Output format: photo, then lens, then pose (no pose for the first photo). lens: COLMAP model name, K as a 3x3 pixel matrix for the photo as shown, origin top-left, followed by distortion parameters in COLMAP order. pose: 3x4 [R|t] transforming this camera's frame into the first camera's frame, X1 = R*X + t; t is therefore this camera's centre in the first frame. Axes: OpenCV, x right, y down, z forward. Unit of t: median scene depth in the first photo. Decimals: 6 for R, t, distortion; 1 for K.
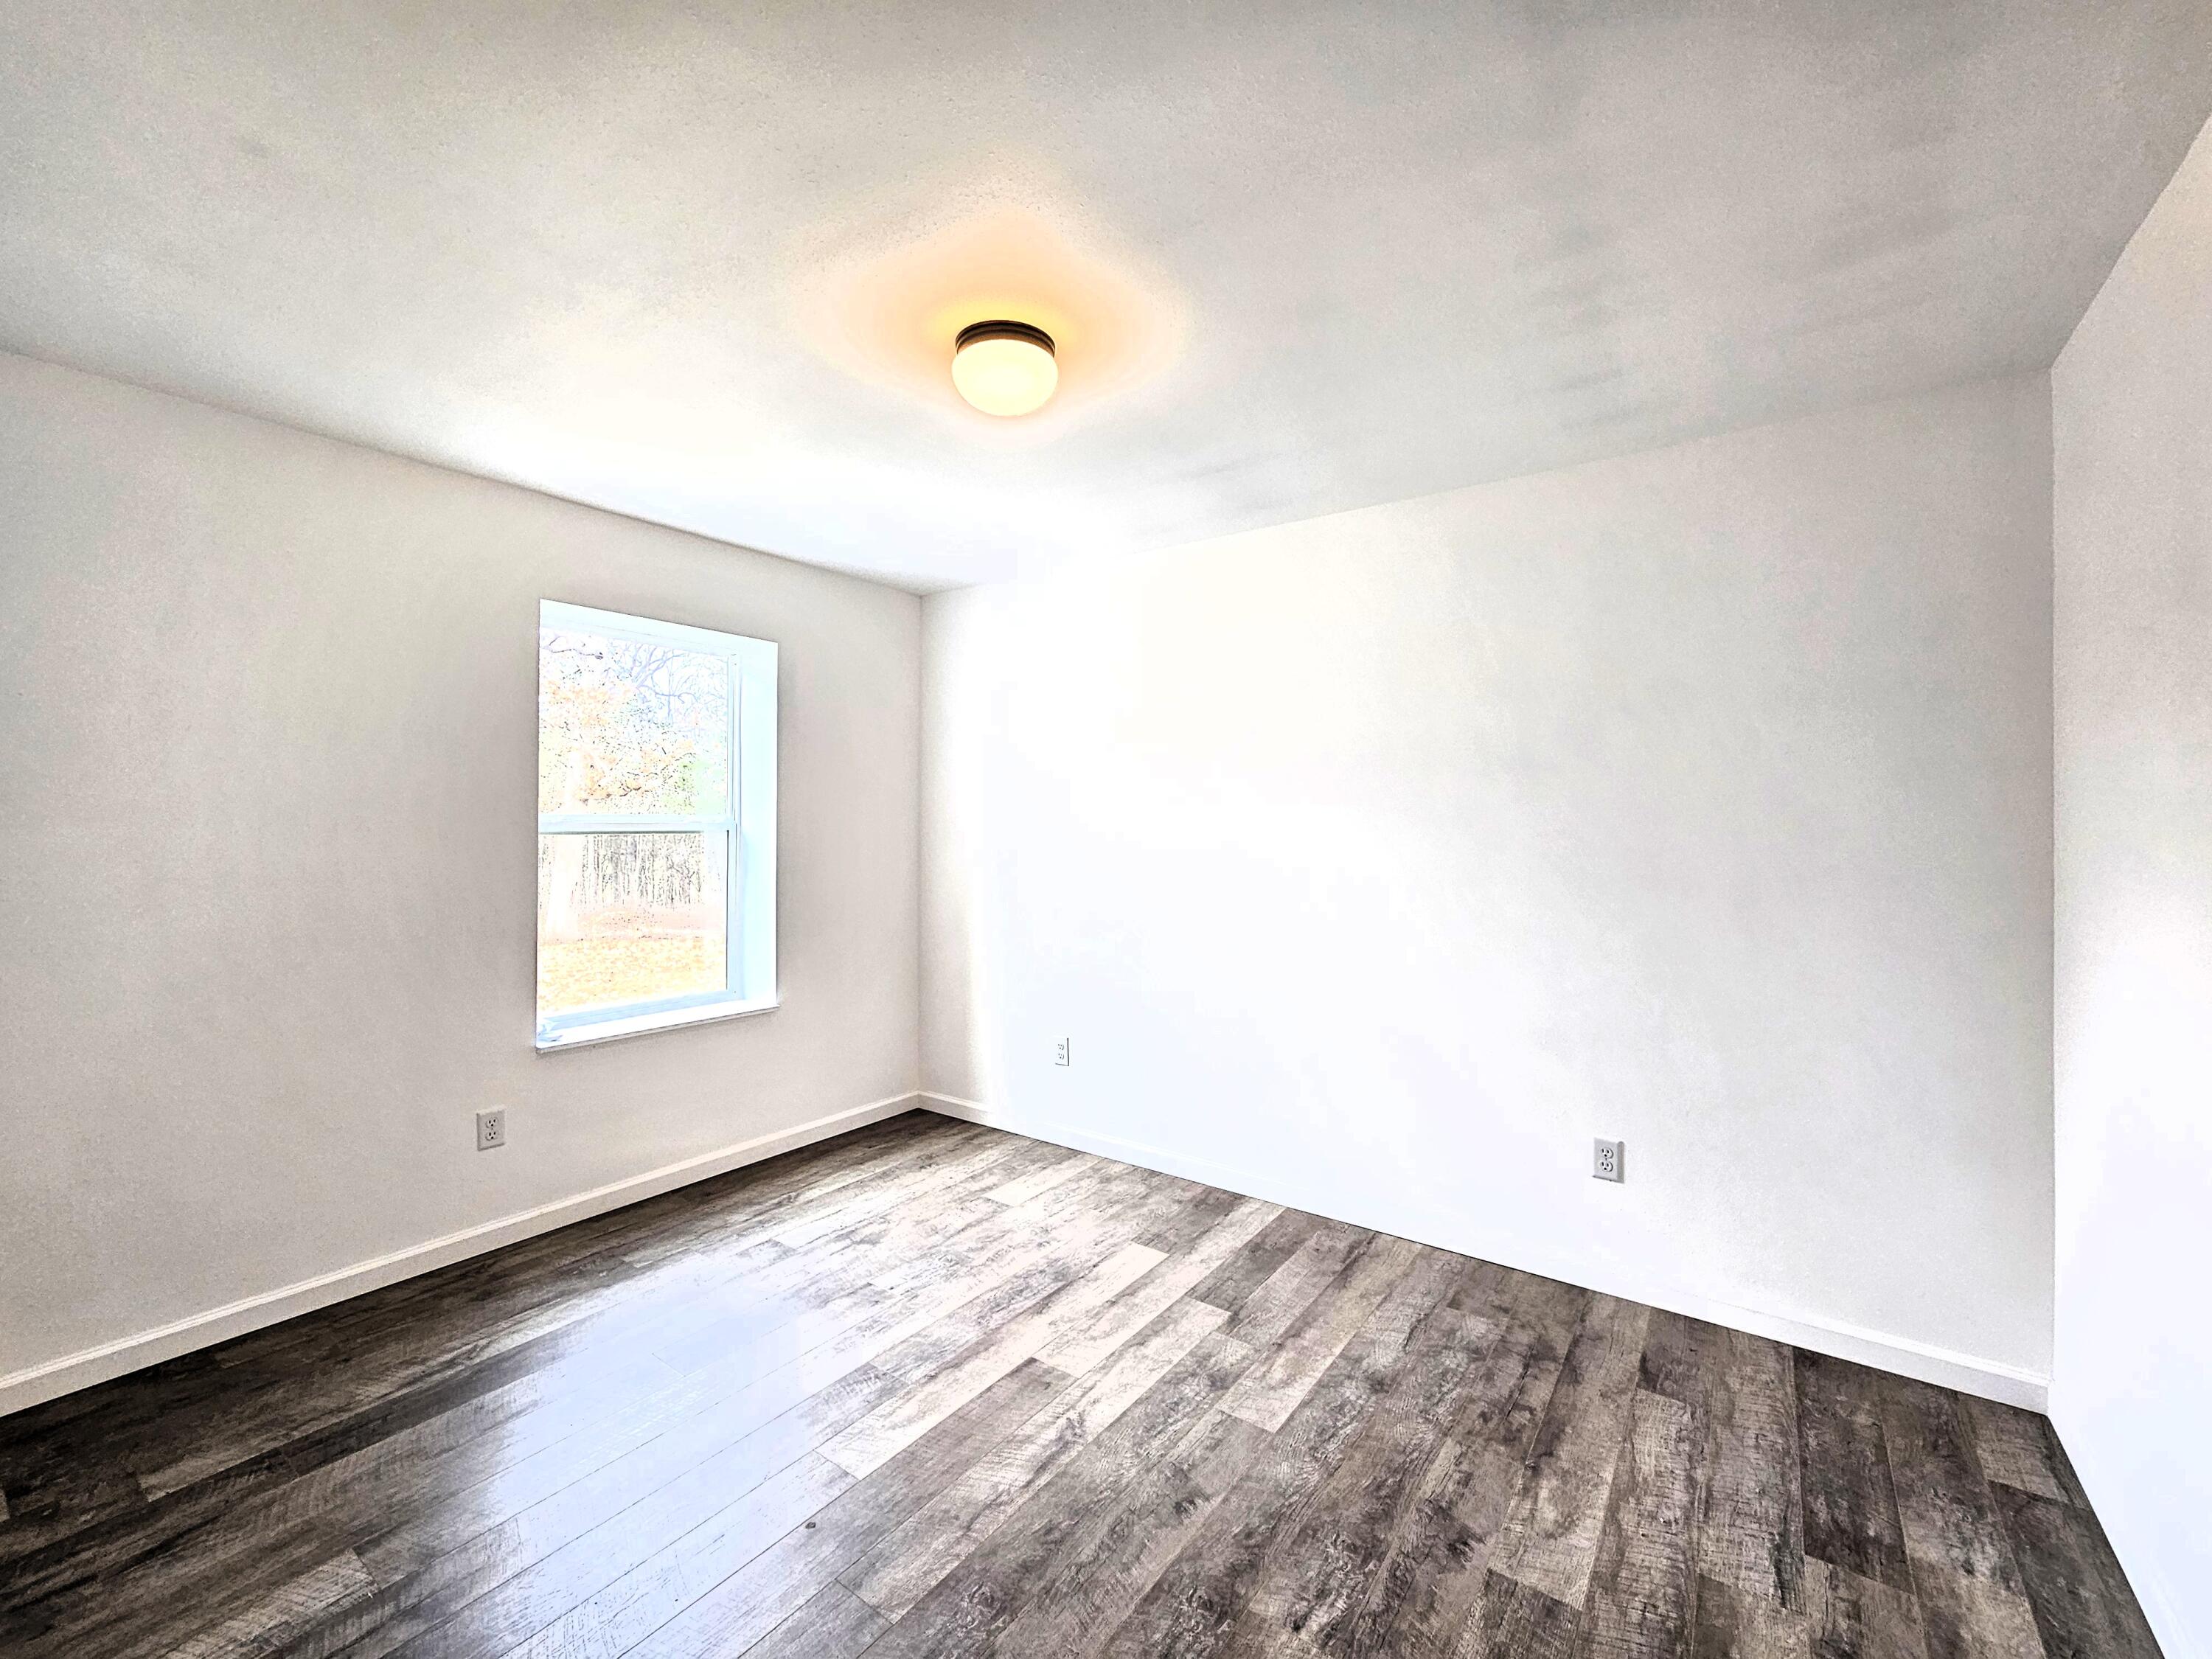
lens RADIAL K [[902.9, 0, 1108.4], [0, 902.9, 825.8], [0, 0, 1]] dist [-0.000538, 0.002289]
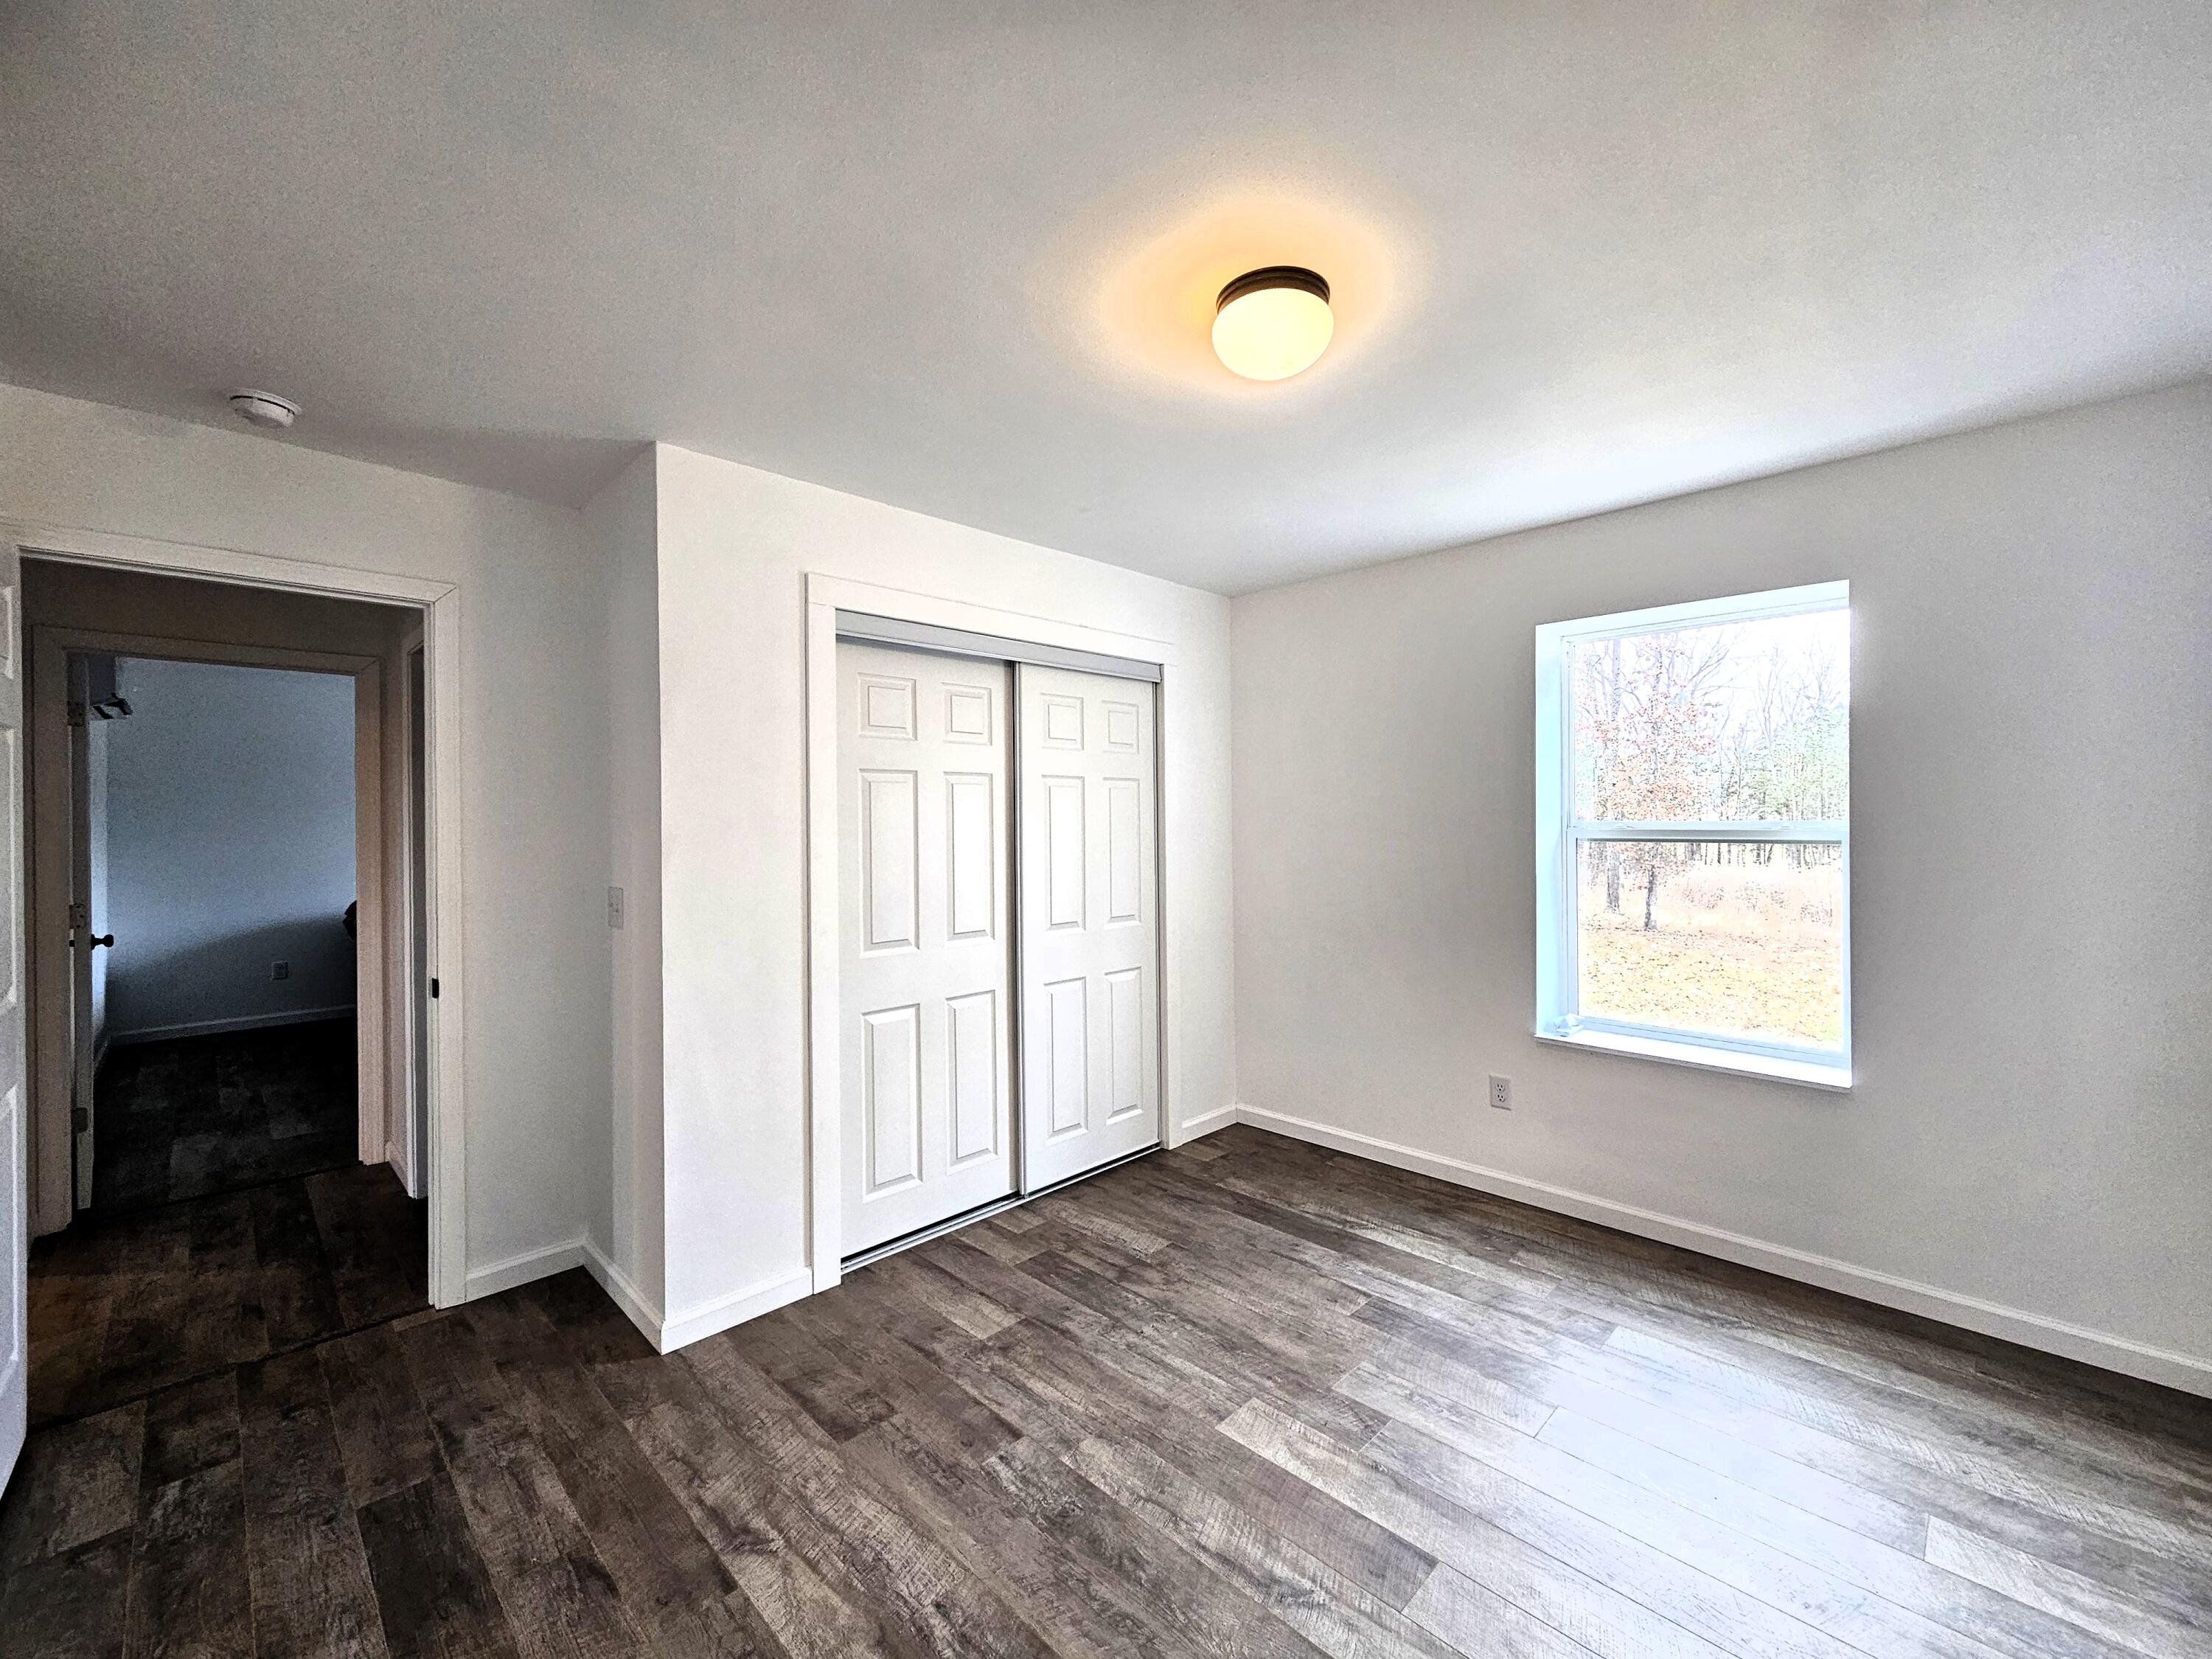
lens RADIAL K [[902.9, 0, 1108.4], [0, 902.9, 825.8], [0, 0, 1]] dist [-0.000538, 0.002289]
pose [[-0.148595, 0.003397, -0.988892, 0.715280], [0.000251, 0.999994, 0.003397, -0.016409], [0.988898, 0.000257, -0.148595, 0.882066]]
